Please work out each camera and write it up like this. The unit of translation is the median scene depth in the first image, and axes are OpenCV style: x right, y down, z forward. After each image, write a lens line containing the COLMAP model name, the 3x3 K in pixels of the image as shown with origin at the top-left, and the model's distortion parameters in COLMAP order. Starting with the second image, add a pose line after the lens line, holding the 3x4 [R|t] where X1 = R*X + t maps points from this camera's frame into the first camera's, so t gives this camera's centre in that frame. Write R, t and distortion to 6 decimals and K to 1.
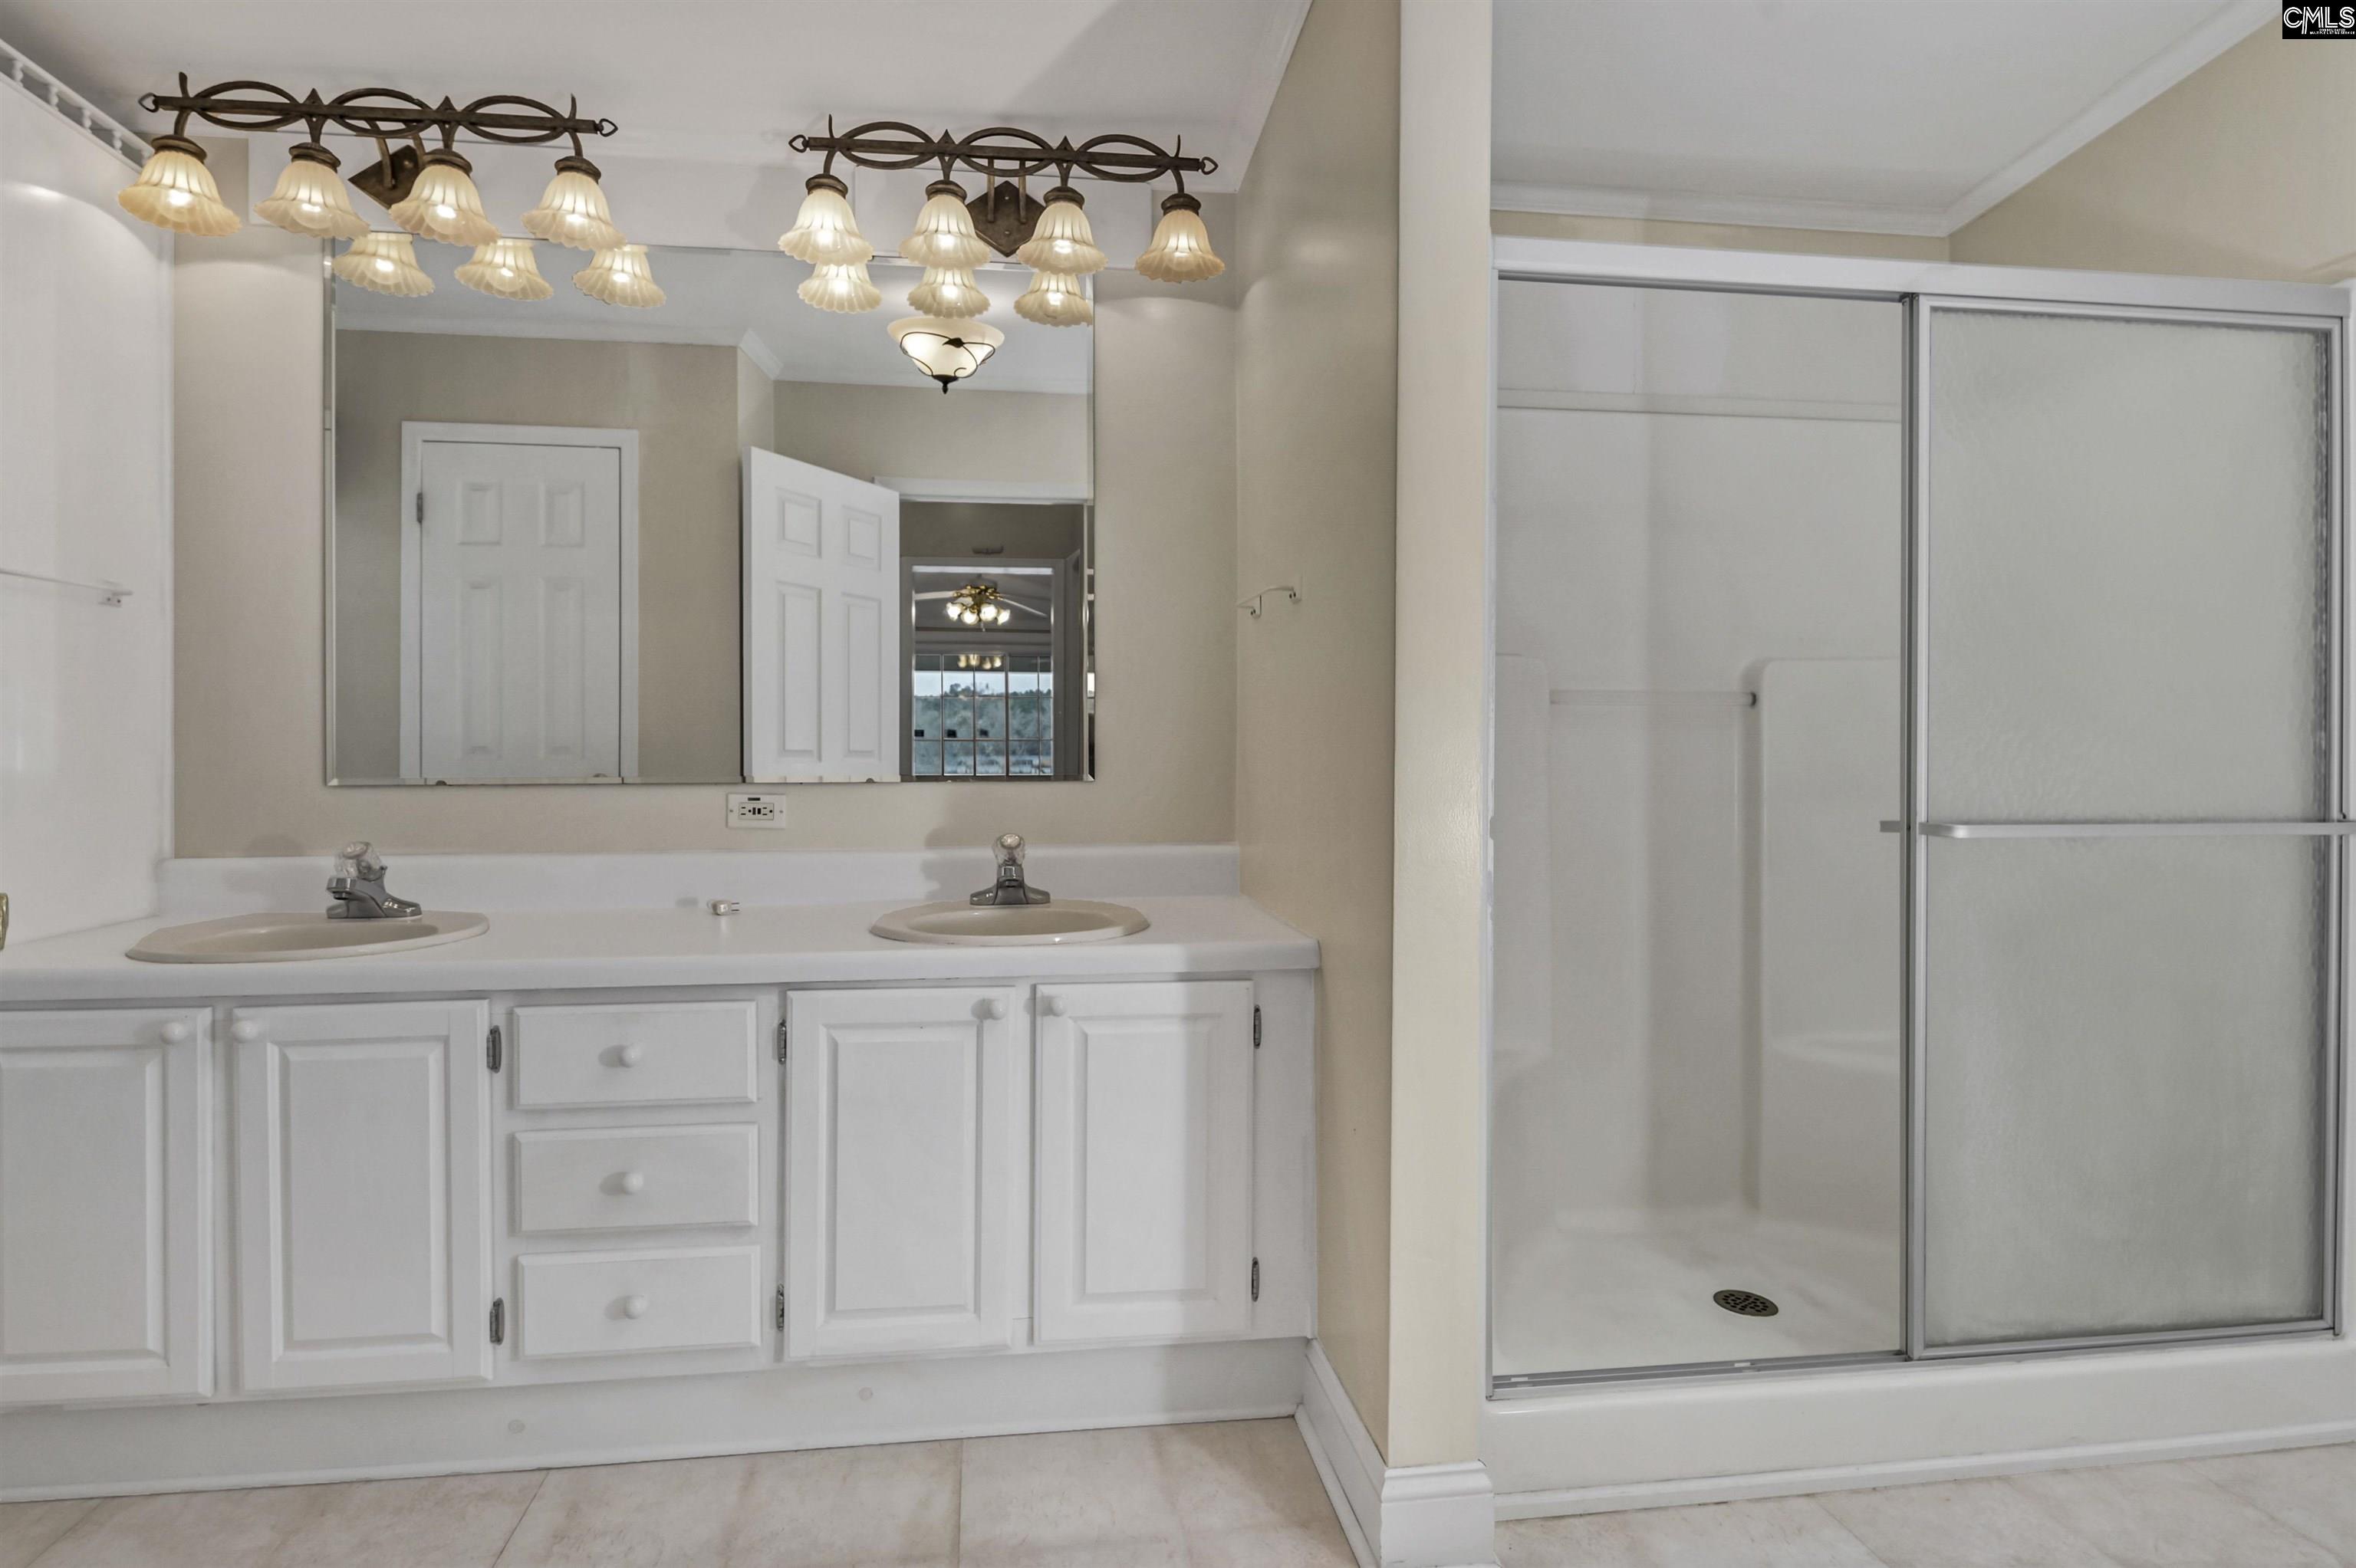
lens RADIAL K [[1233.2, 0, 1159.7], [0, 1233.2, 765.0], [0, 0, 1]] dist [0.005282, -0.005809]
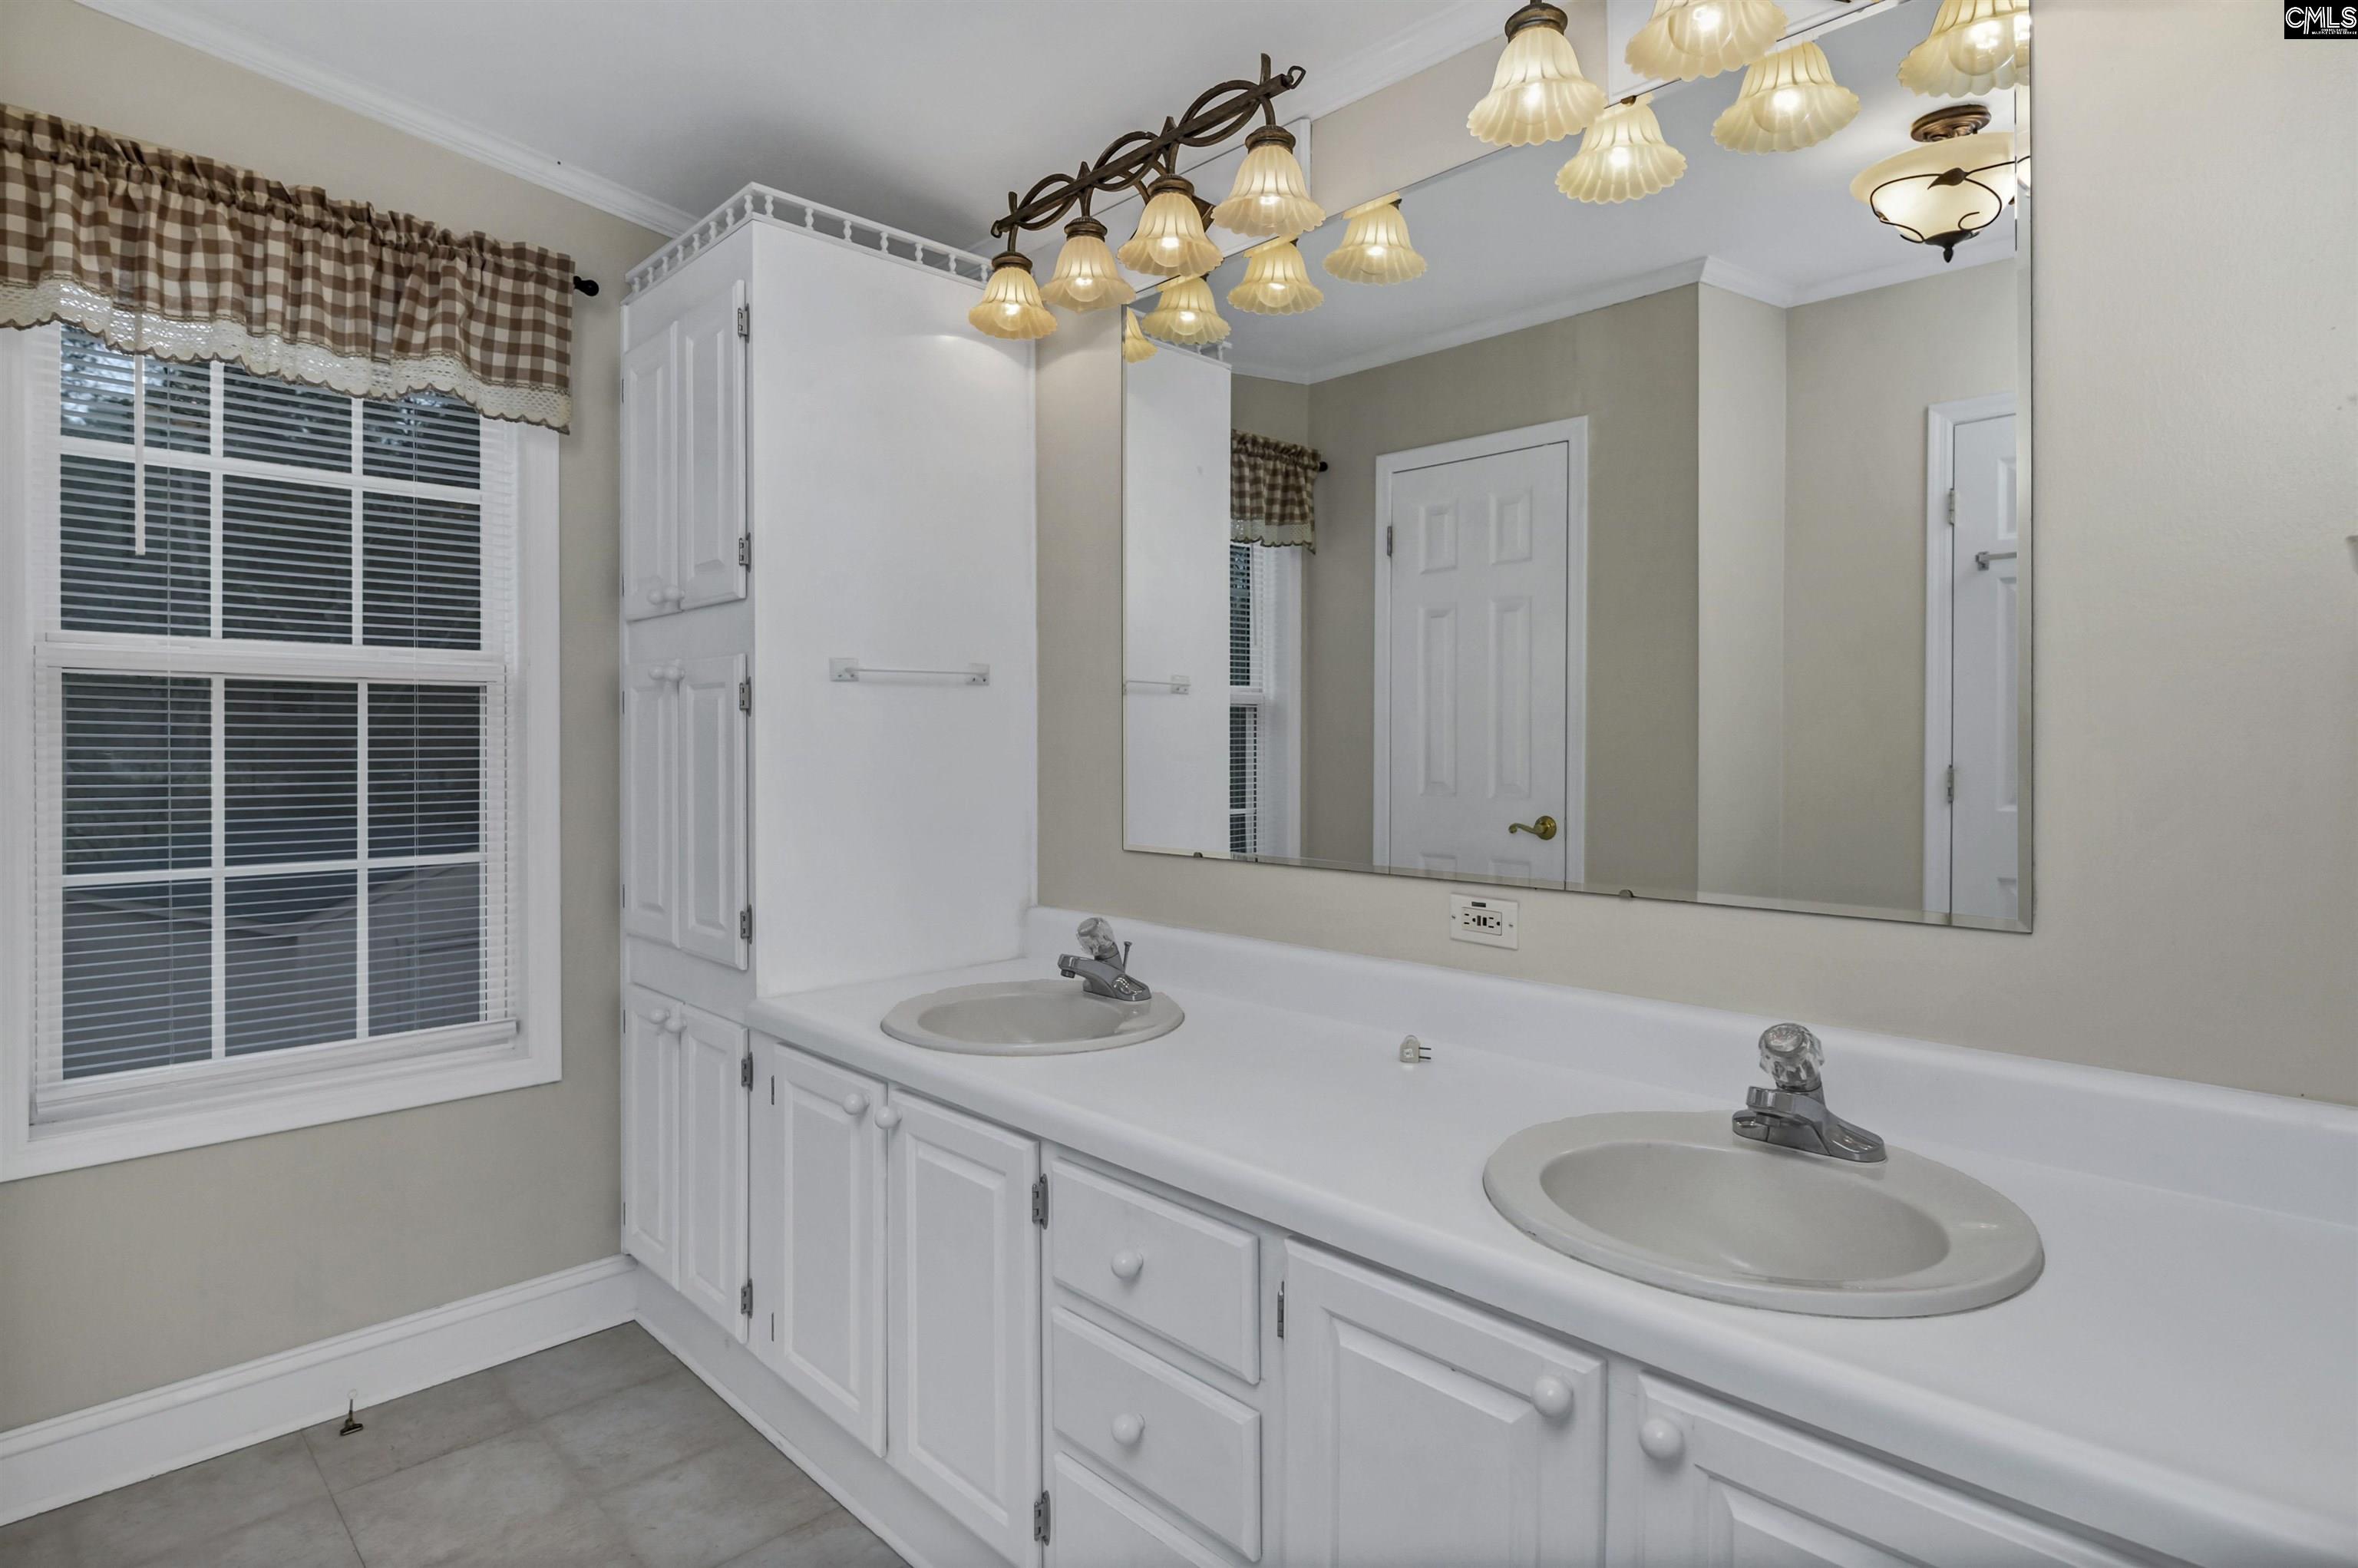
lens RADIAL K [[1234.4, 0, 1195.9], [0, 1234.4, 763.5], [0, 0, 1]] dist [0.005282, -0.005809]
pose [[0.586138, 0.020997, -0.809939, 0.154063], [-0.008917, 0.999771, 0.019464, -0.062802], [0.810162, -0.004186, 0.586191, 0.384980]]
